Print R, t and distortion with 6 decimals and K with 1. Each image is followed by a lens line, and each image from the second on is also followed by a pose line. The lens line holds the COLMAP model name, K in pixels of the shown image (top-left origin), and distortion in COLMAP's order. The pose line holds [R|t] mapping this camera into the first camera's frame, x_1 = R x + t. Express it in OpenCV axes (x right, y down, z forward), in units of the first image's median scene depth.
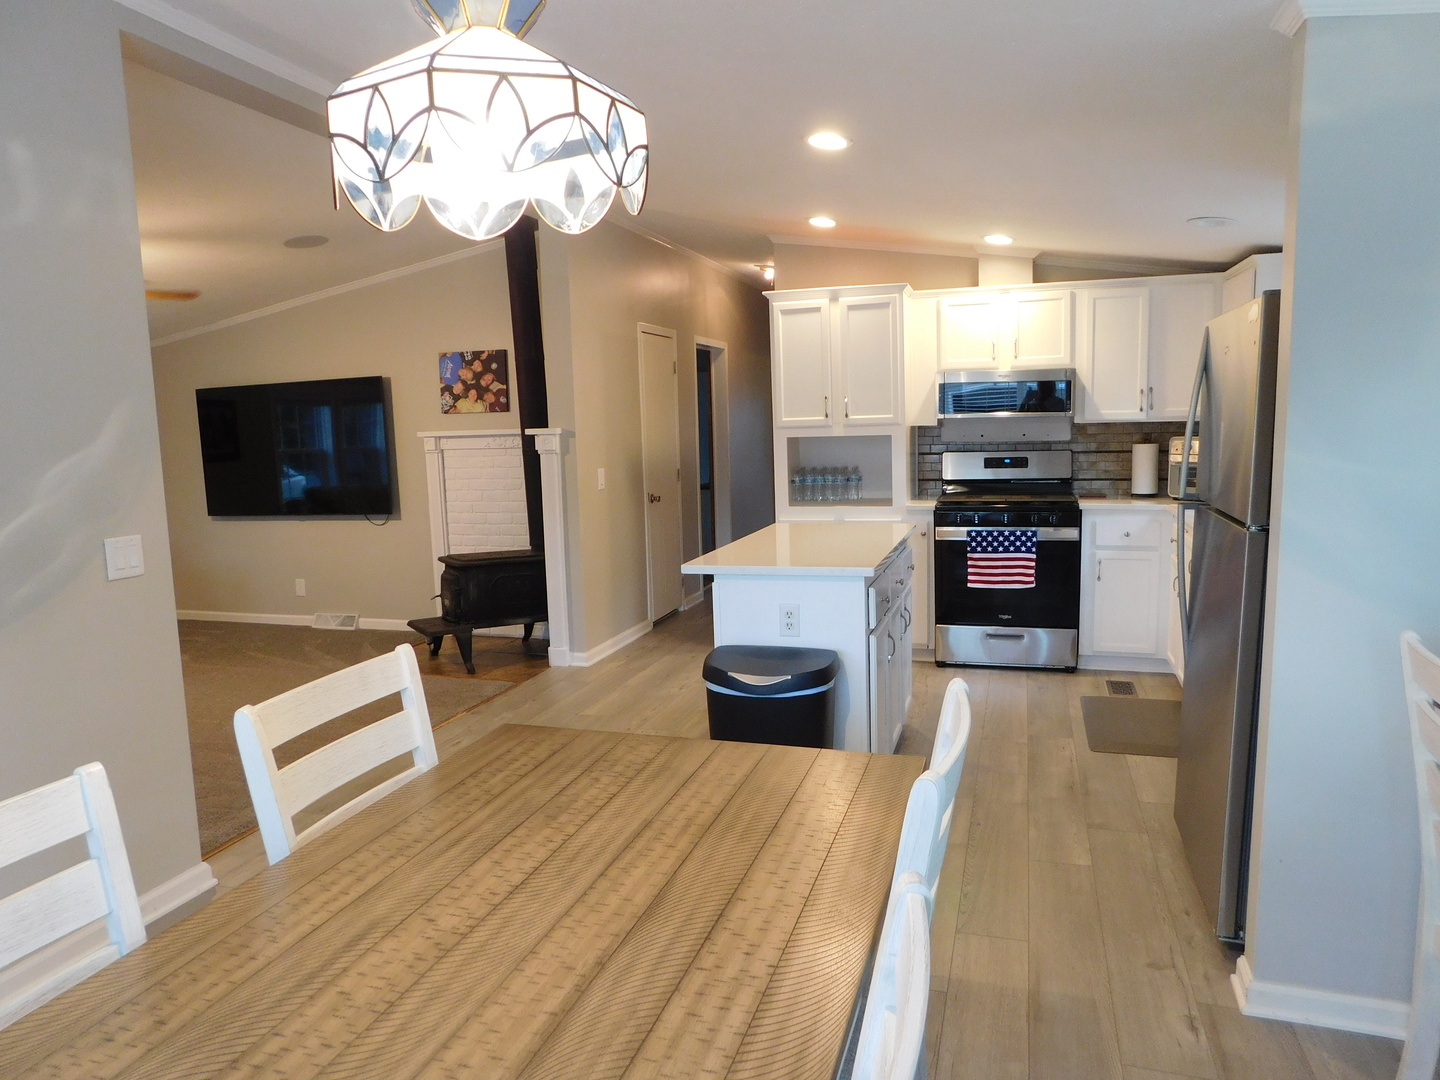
lens RADIAL K [[951.6, 0, 720.9], [0, 951.6, 544.5], [0, 0, 1]] dist [-0.062918, 0.041397]
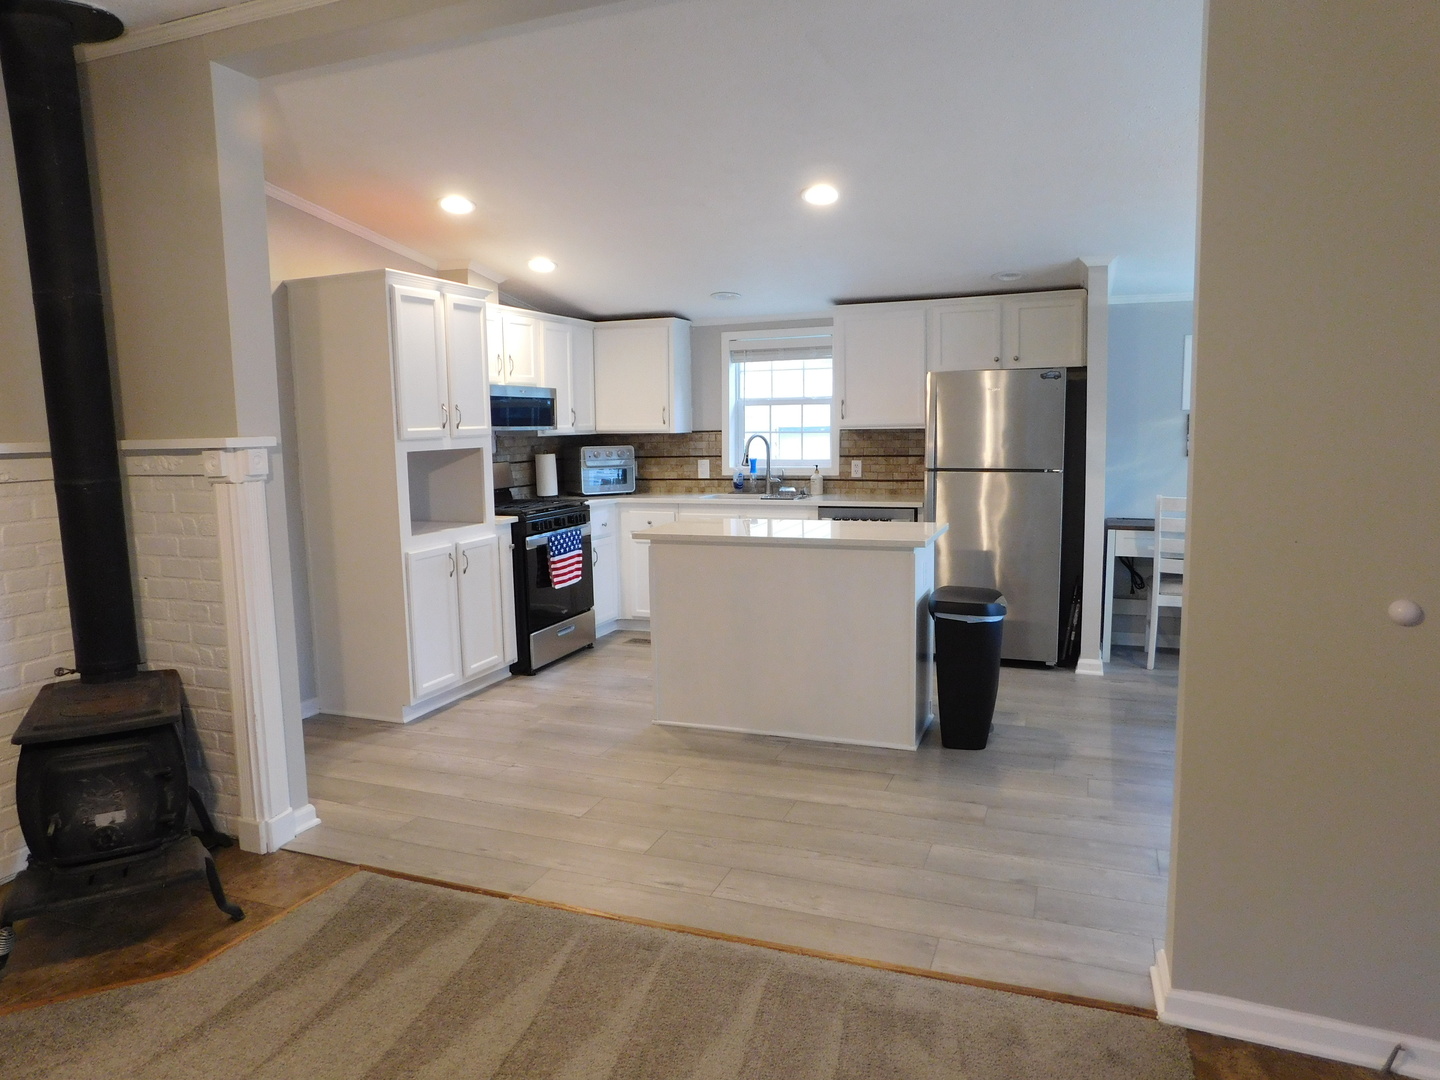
lens RADIAL K [[951.6, 0, 716.8], [0, 951.6, 538.5], [0, 0, 1]] dist [-0.062918, 0.041397]
pose [[0.074120, -0.095376, 0.992678, -0.760741], [0.145271, 0.985831, 0.083871, -0.072651], [-0.986612, 0.137991, 0.086926, 0.713888]]
